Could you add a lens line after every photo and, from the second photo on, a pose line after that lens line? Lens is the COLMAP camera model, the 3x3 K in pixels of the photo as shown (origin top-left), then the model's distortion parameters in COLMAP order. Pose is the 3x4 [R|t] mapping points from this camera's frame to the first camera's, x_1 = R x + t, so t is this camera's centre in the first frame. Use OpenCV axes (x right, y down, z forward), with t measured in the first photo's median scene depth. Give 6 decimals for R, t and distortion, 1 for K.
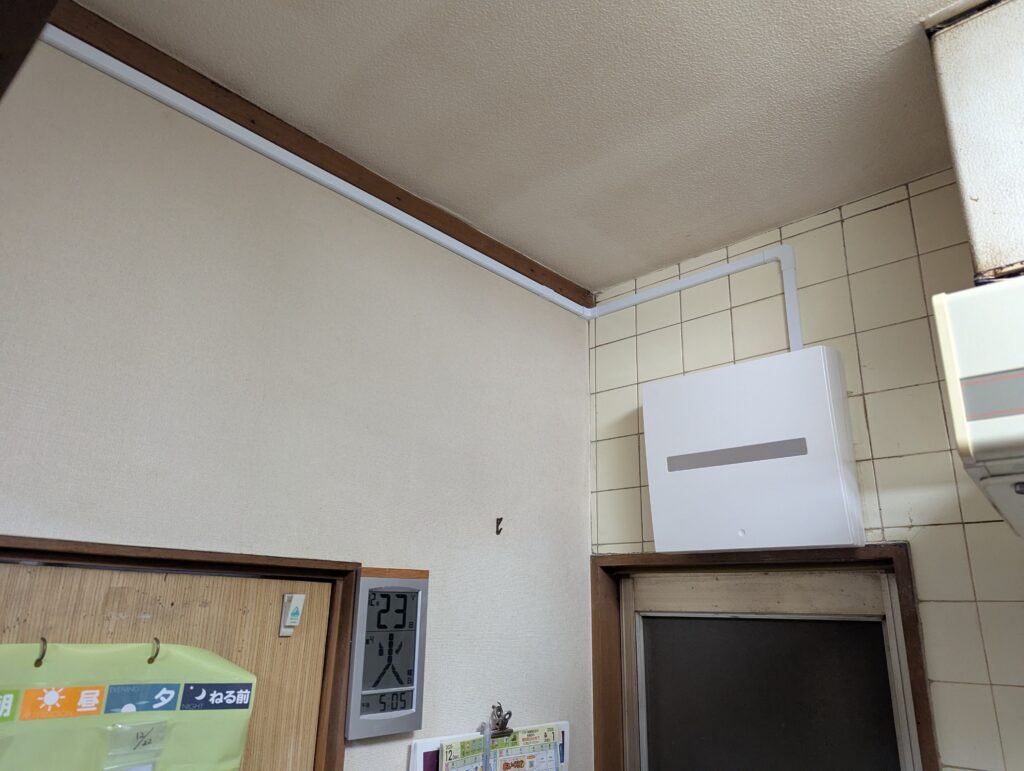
lens RADIAL K [[714.0, 0, 512.0], [0, 714.0, 385.5], [0, 0, 1]] dist [0.004435, -0.000493]
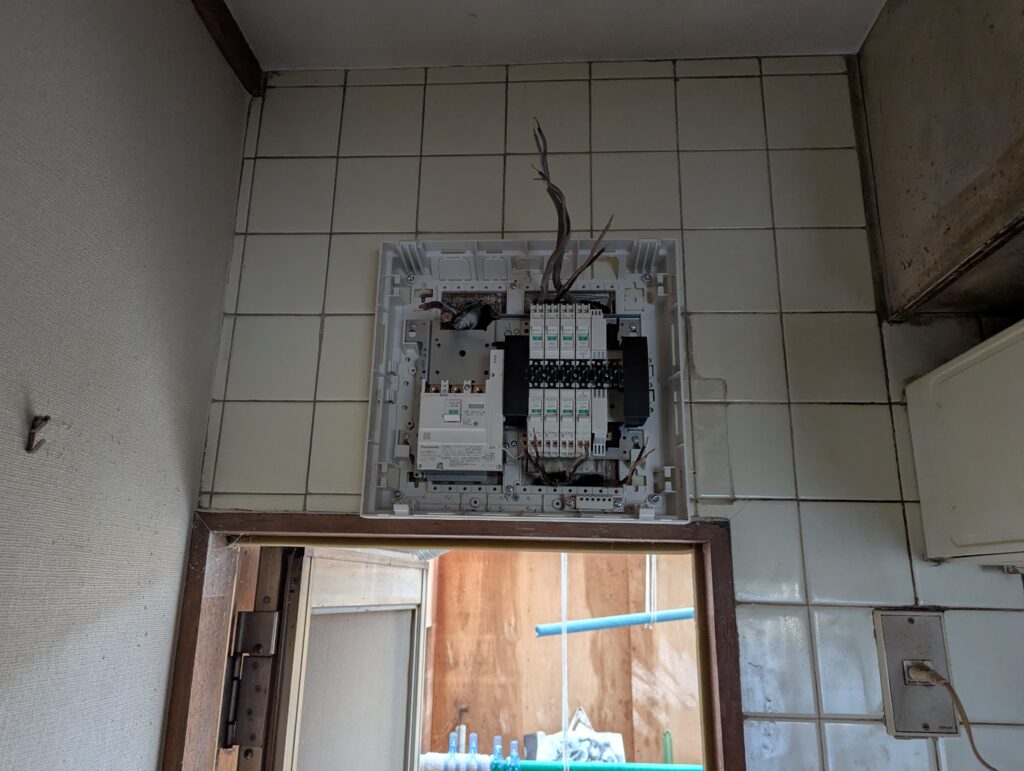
lens RADIAL K [[730.2, 0, 512.0], [0, 730.2, 385.5], [0, 0, 1]] dist [0.040288, 0.000073]
pose [[0.771109, 0.165423, 0.614839, -0.074472], [-0.197144, 0.980236, -0.016482, 0.119974], [-0.605414, -0.108502, 0.788480, 0.481704]]
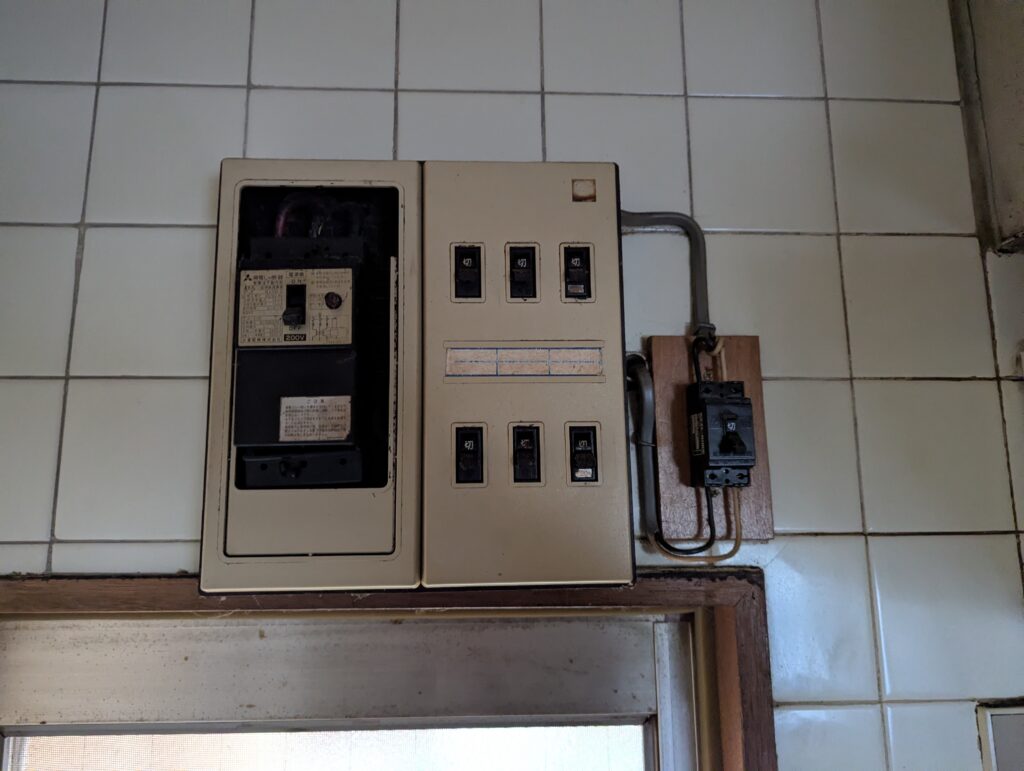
lens RADIAL K [[714.0, 0, 512.0], [0, 714.0, 385.5], [0, 0, 1]] dist [0.004435, -0.000493]
pose [[0.700690, 0.090339, 0.707724, 0.099888], [-0.198345, 0.977514, 0.071597, 0.088972], [-0.685342, -0.190541, 0.702852, 0.692649]]
